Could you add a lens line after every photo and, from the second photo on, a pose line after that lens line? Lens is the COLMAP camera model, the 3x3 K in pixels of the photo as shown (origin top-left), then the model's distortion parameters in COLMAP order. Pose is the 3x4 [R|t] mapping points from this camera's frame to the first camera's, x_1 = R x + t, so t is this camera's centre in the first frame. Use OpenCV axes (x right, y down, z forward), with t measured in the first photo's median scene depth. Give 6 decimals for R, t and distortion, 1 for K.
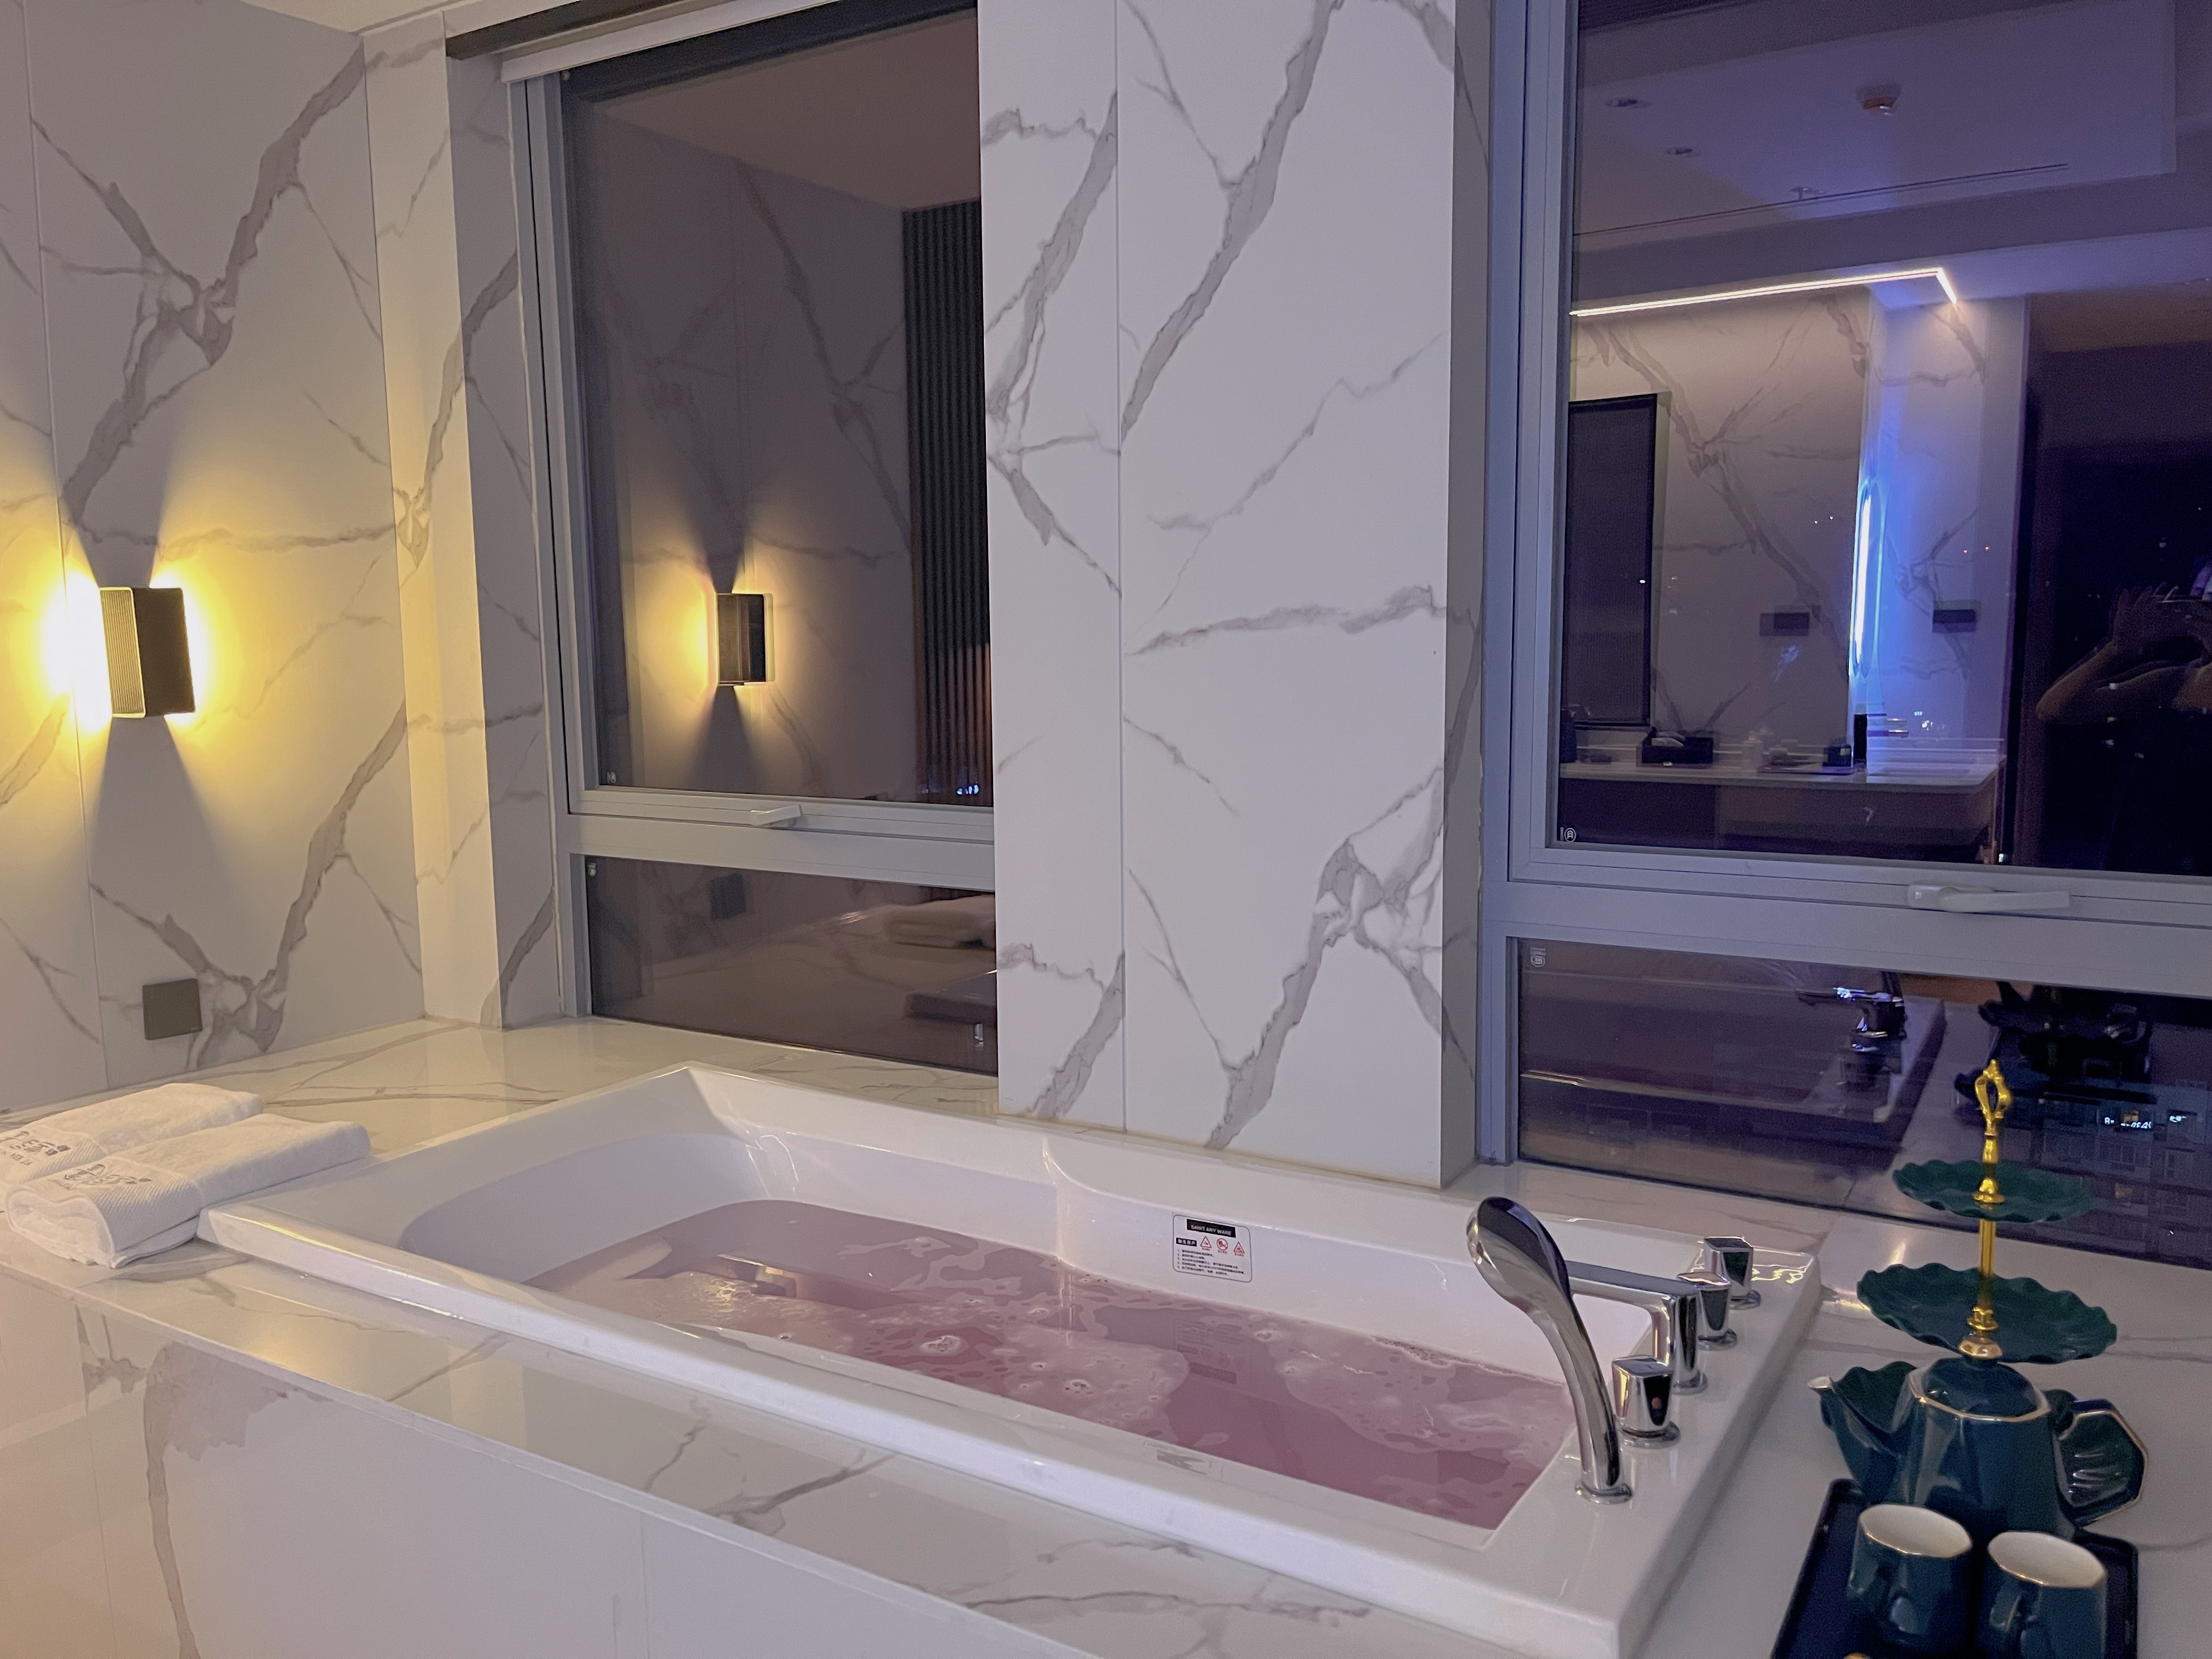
lens RADIAL K [[1673.1, 0, 1124.3], [0, 1673.1, 831.4], [0, 0, 1]] dist [0.052461, -0.066022]
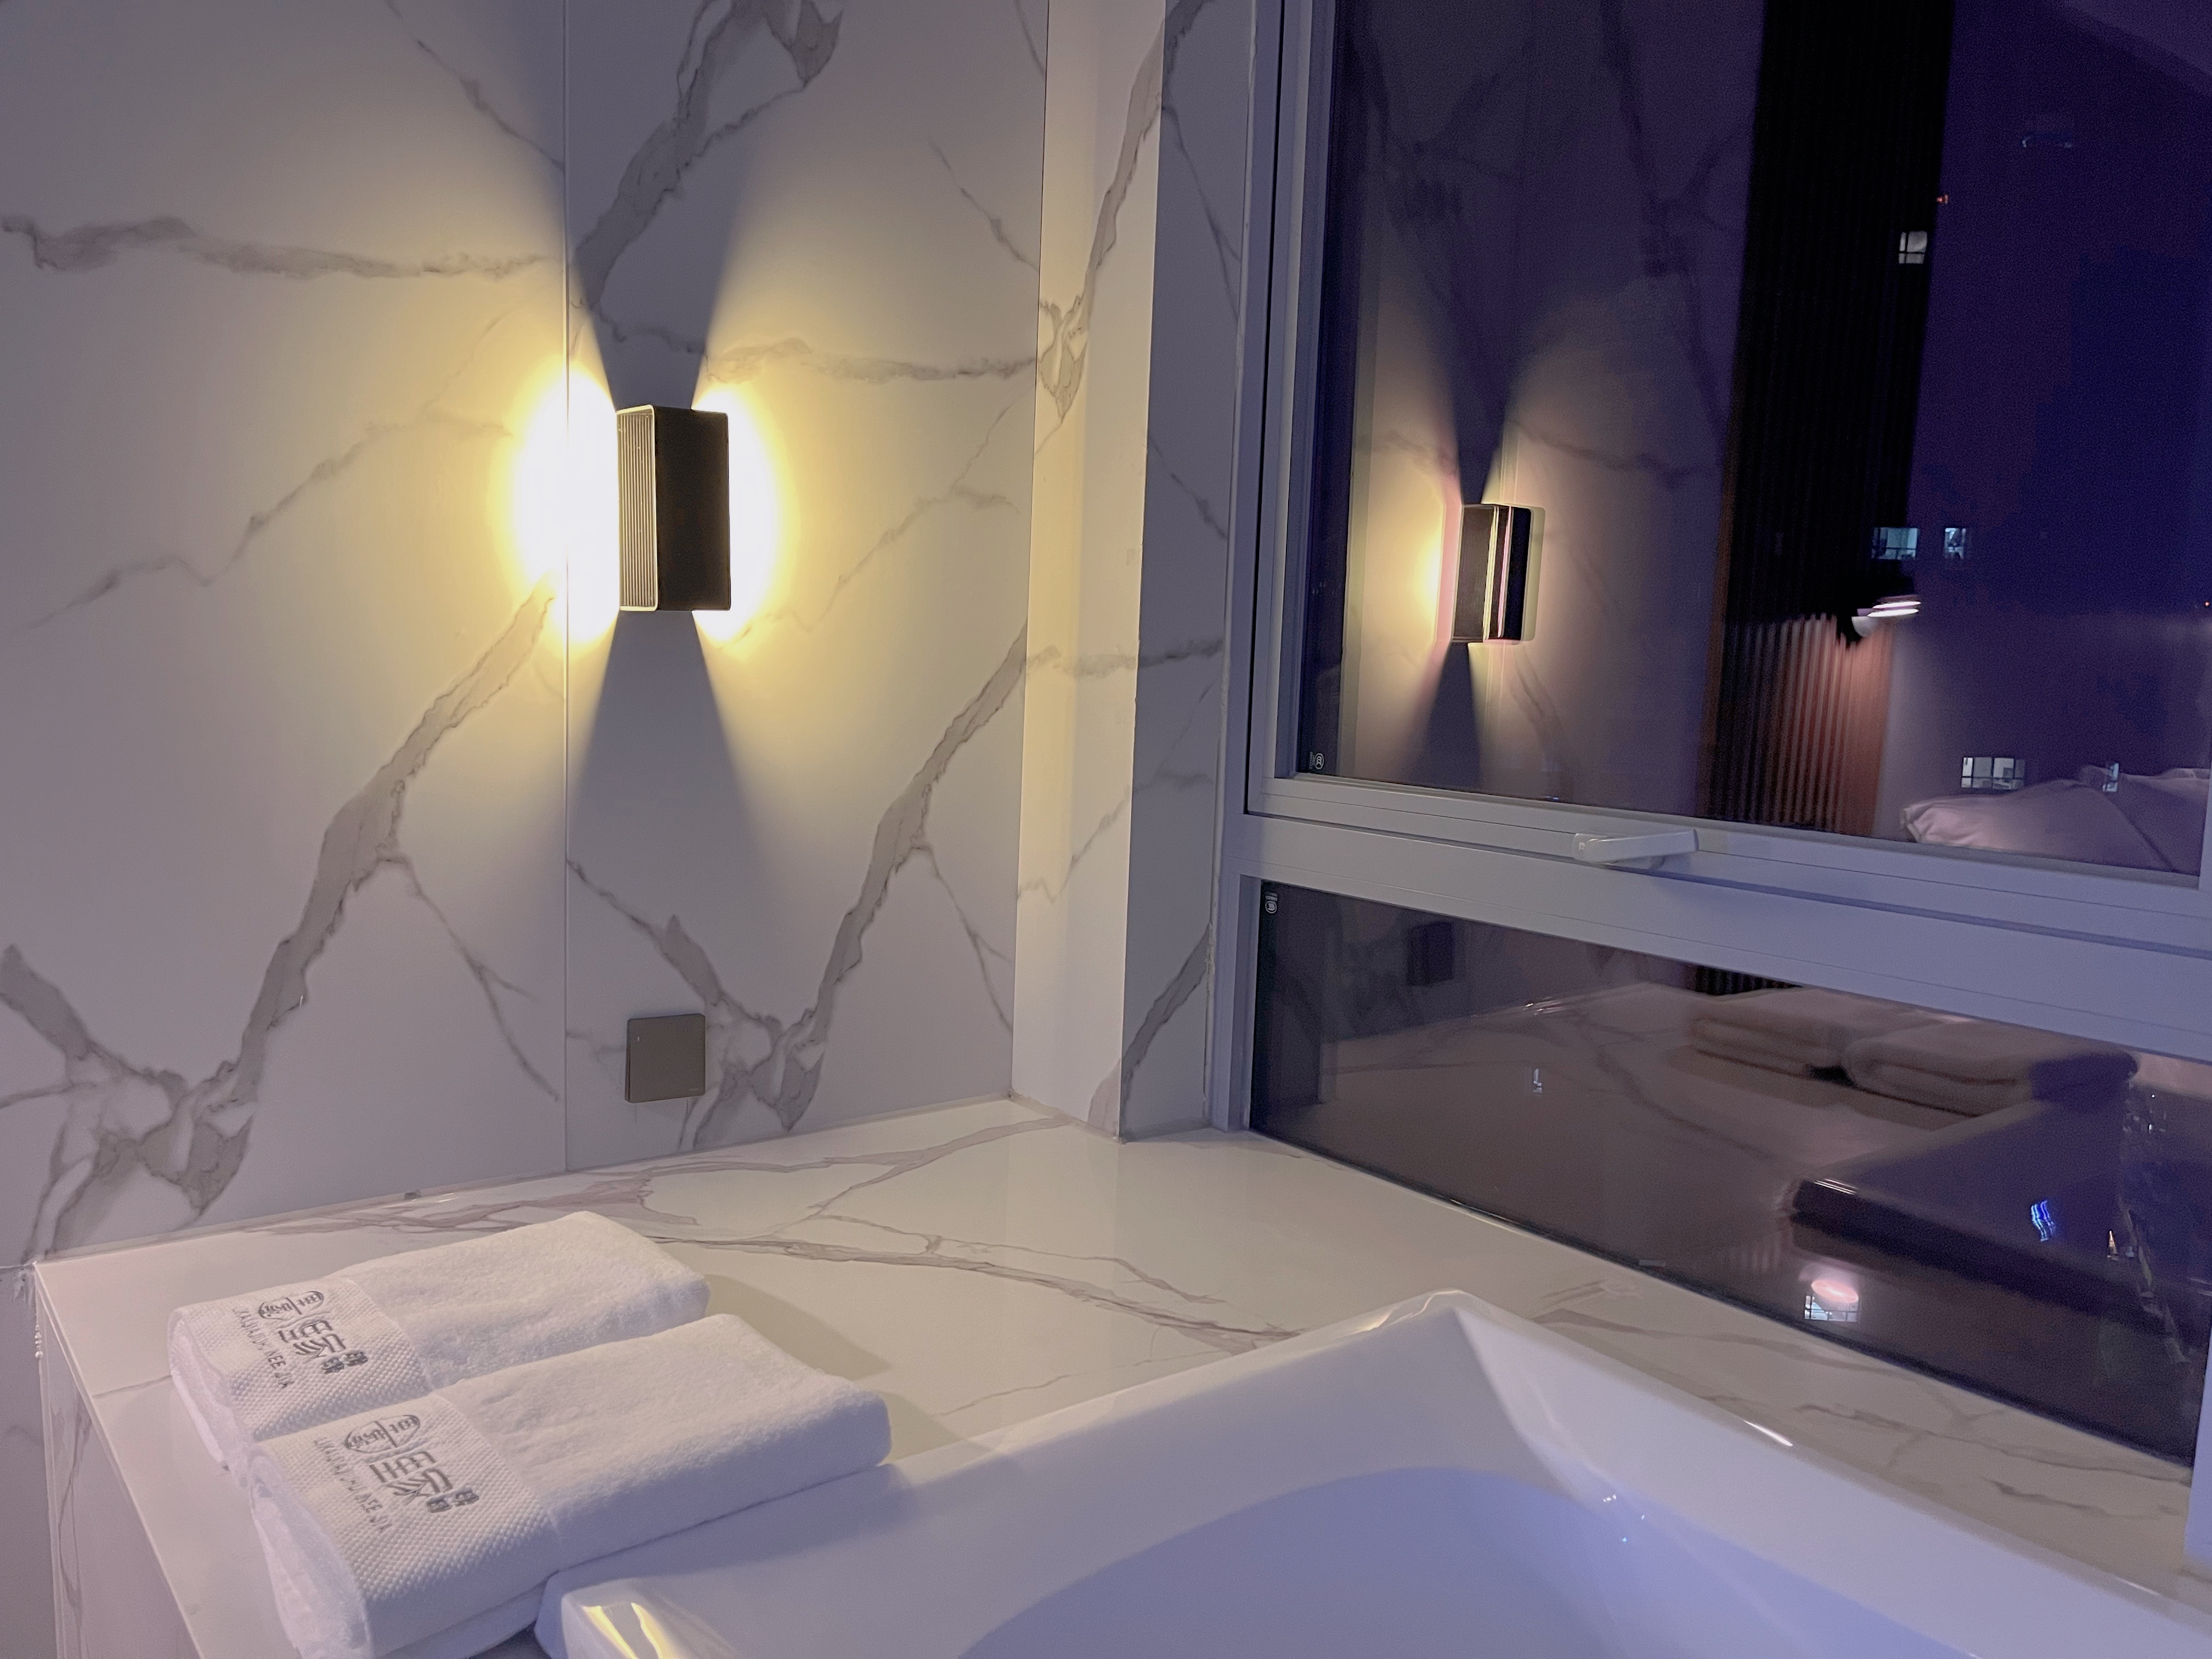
lens RADIAL K [[1673.1, 0, 1101.8], [0, 1673.1, 828.4], [0, 0, 1]] dist [0.052461, -0.066022]
pose [[0.936866, 0.084880, -0.339230, -0.190499], [-0.089460, 0.995988, 0.002145, -0.001399], [0.338051, 0.028338, 0.940701, 0.443155]]
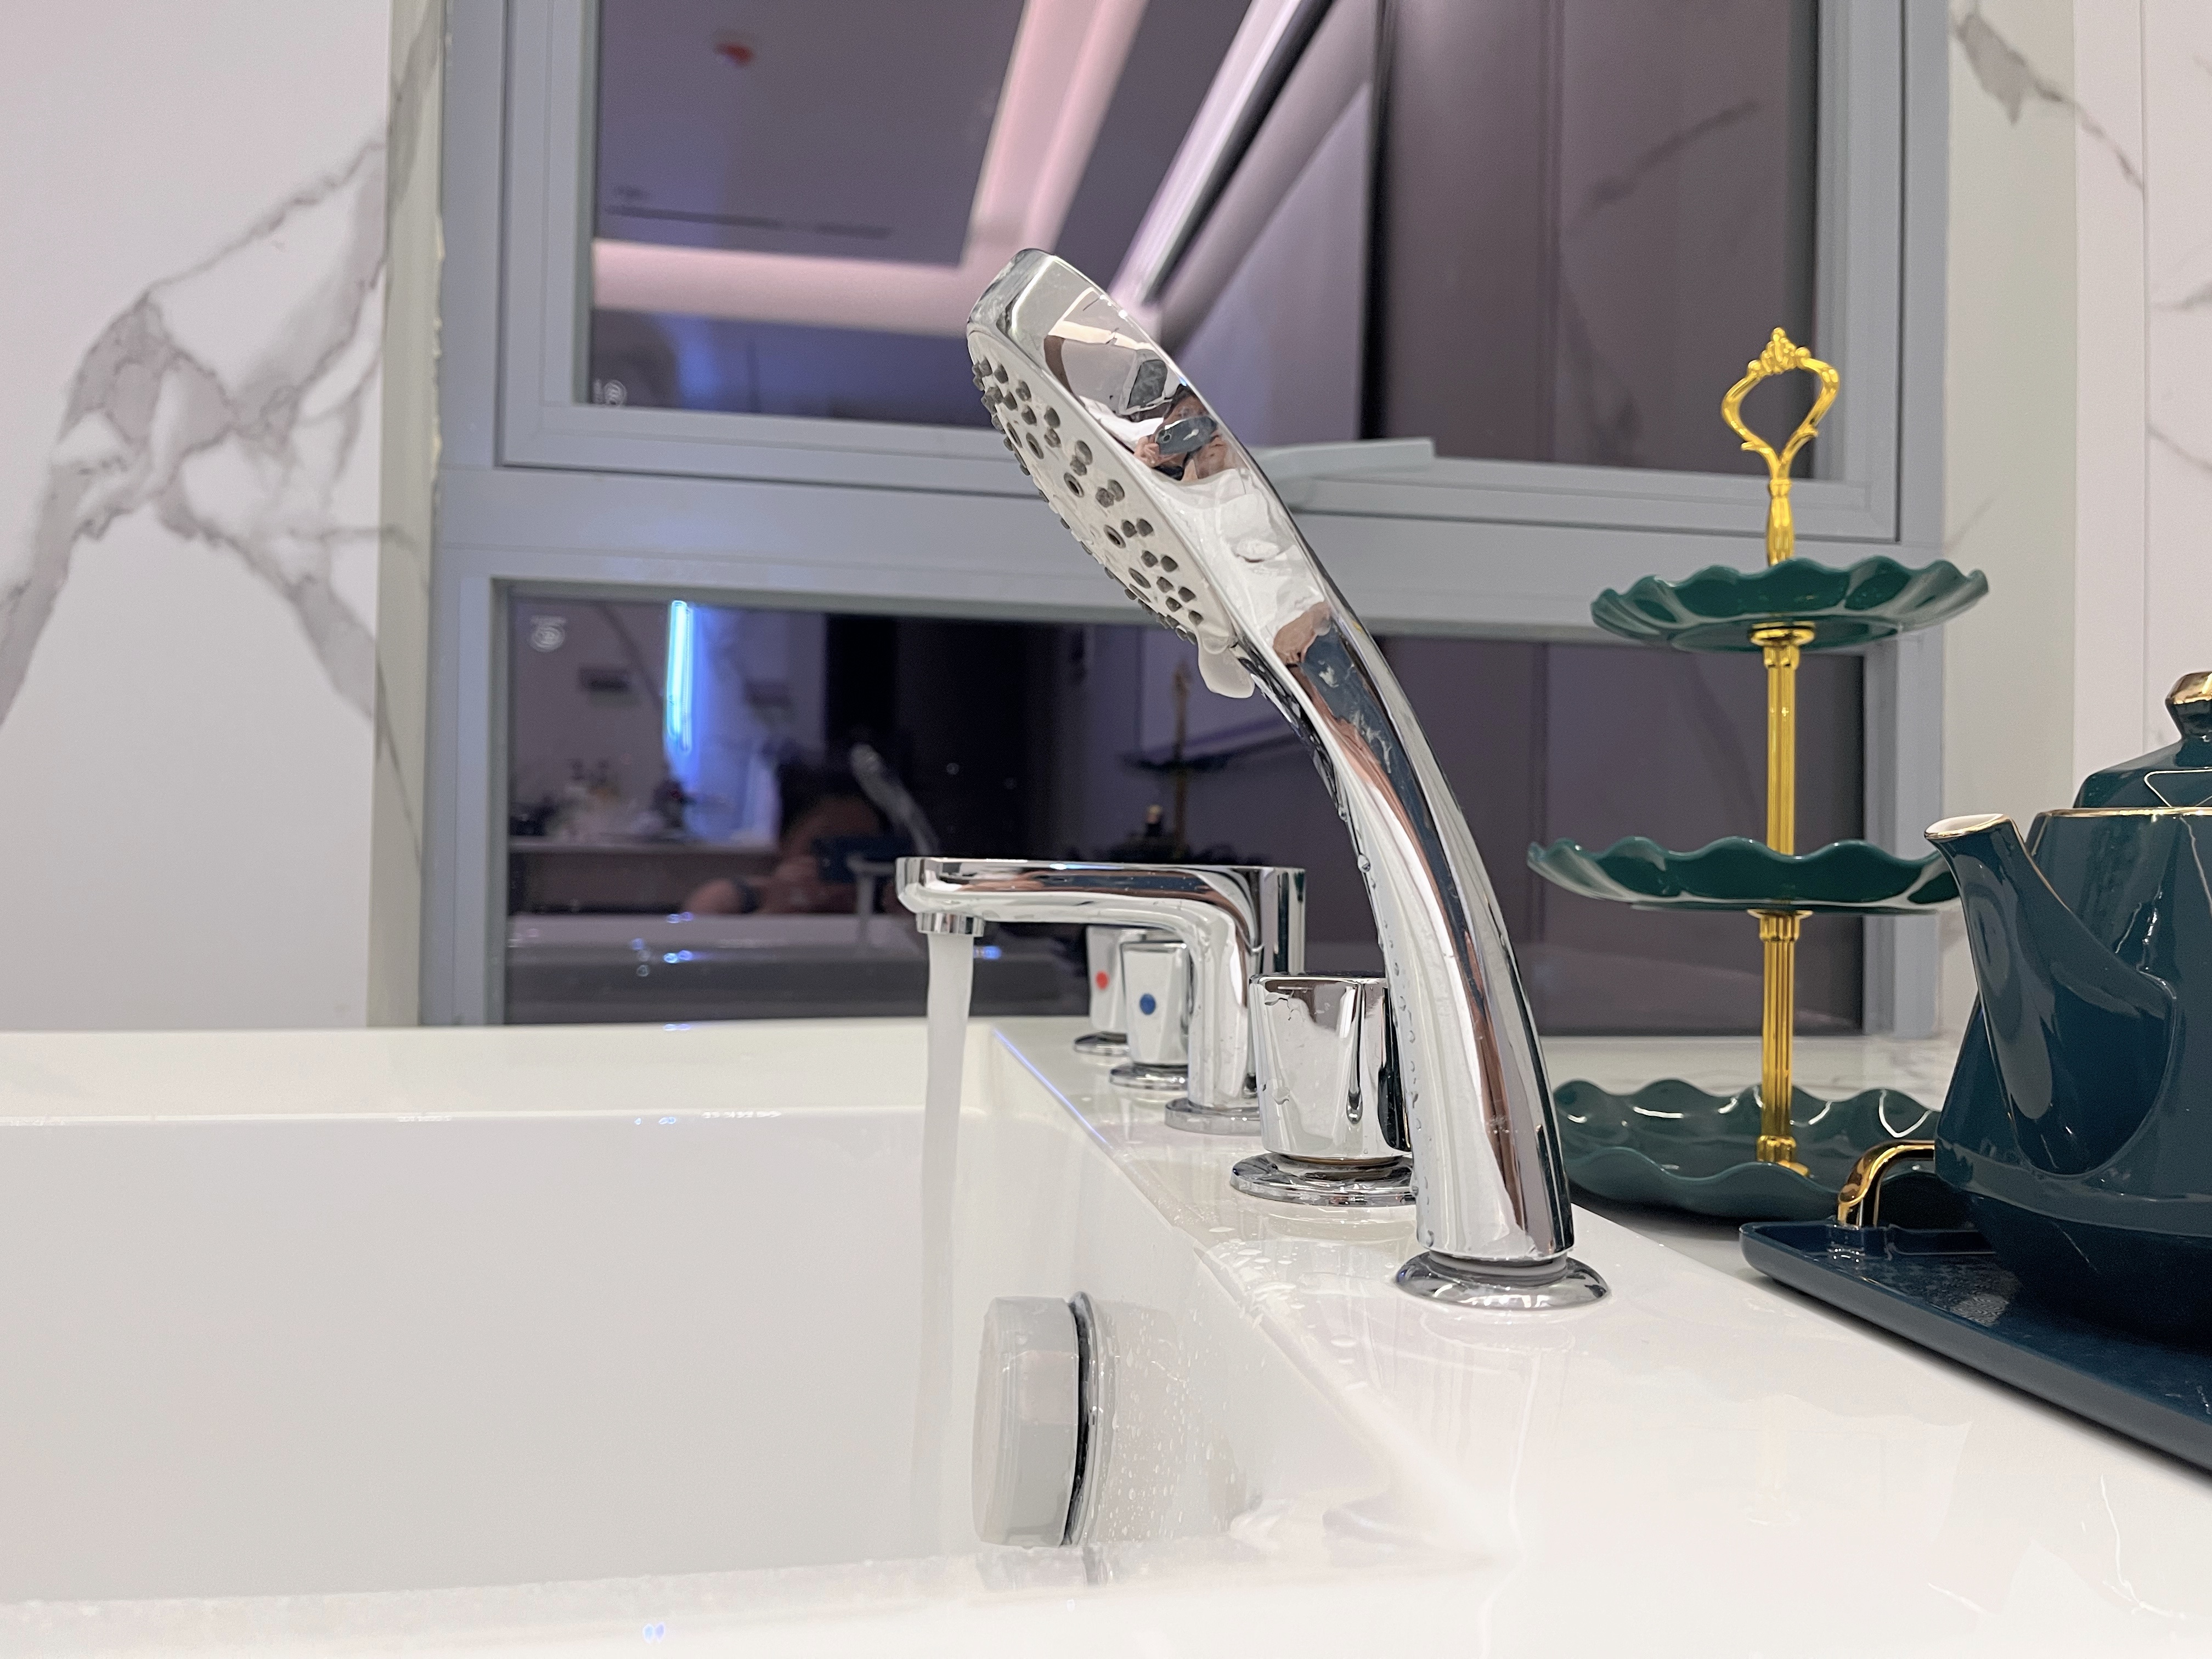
lens RADIAL K [[1673.1, 0, 1104.9], [0, 1673.1, 819.6], [0, 0, 1]] dist [0.052461, -0.066022]
pose [[0.753190, 0.035617, 0.656838, 0.027701], [0.052344, 0.992122, -0.113820, 0.165864], [-0.655717, 0.120109, 0.745392, 0.406943]]
